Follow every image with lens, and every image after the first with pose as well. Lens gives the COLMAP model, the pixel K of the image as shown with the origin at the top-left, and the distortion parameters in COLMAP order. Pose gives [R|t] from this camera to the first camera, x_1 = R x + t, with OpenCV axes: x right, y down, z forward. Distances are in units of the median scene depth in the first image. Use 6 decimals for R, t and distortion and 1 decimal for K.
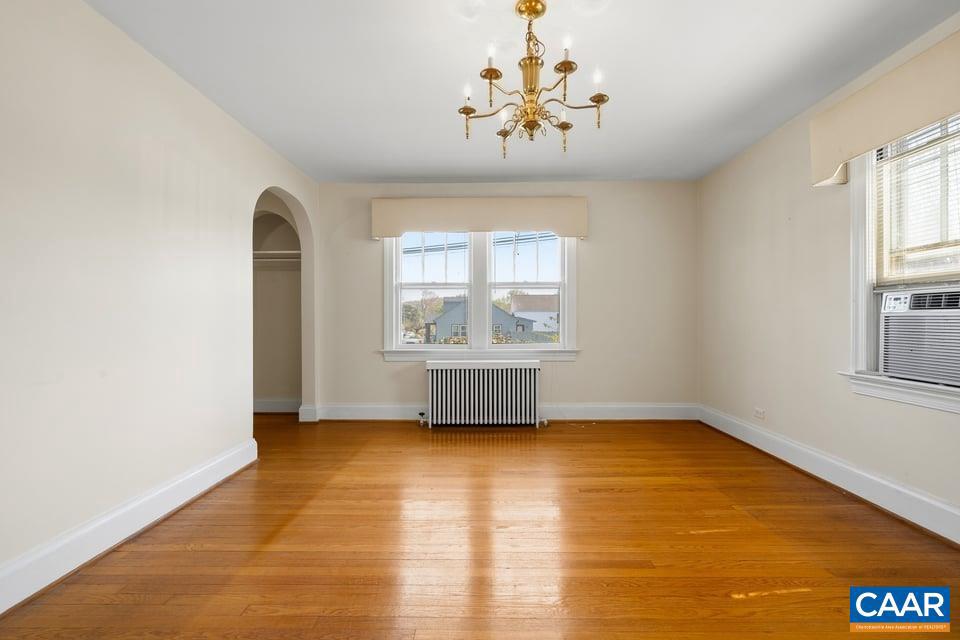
lens RADIAL K [[387.3, 0, 476.0], [0, 387.3, 319.3], [0, 0, 1]] dist [0.002598, 0.000179]
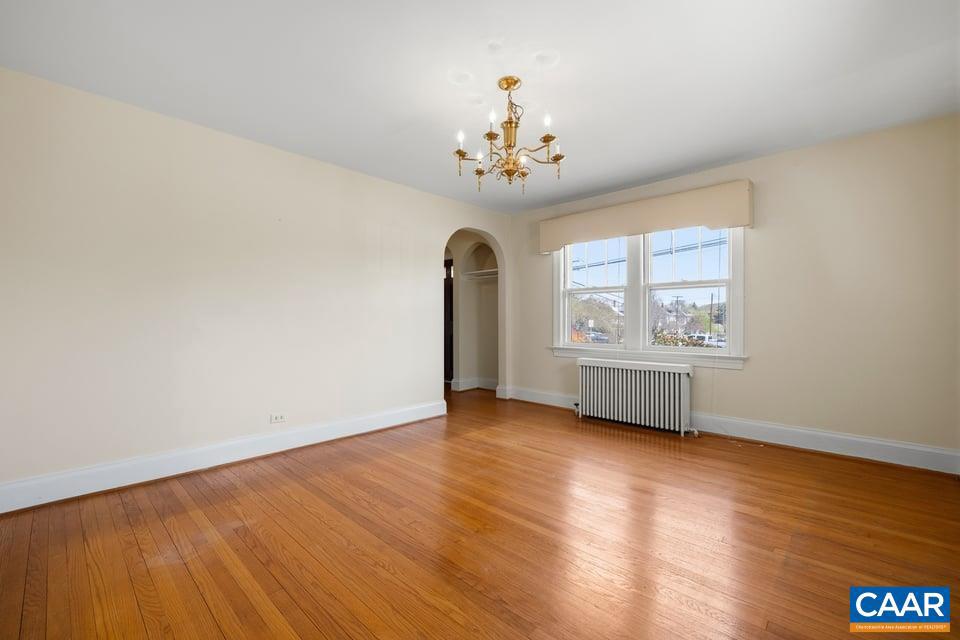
lens RADIAL K [[380.7, 0, 494.7], [0, 380.7, 319.2], [0, 0, 1]] dist [-0.000817, -0.000061]
pose [[0.766382, 0.001795, -0.642382, 0.380577], [-0.003155, 0.999995, -0.000969, -0.002490], [0.642377, 0.002769, 0.766384, -0.004774]]
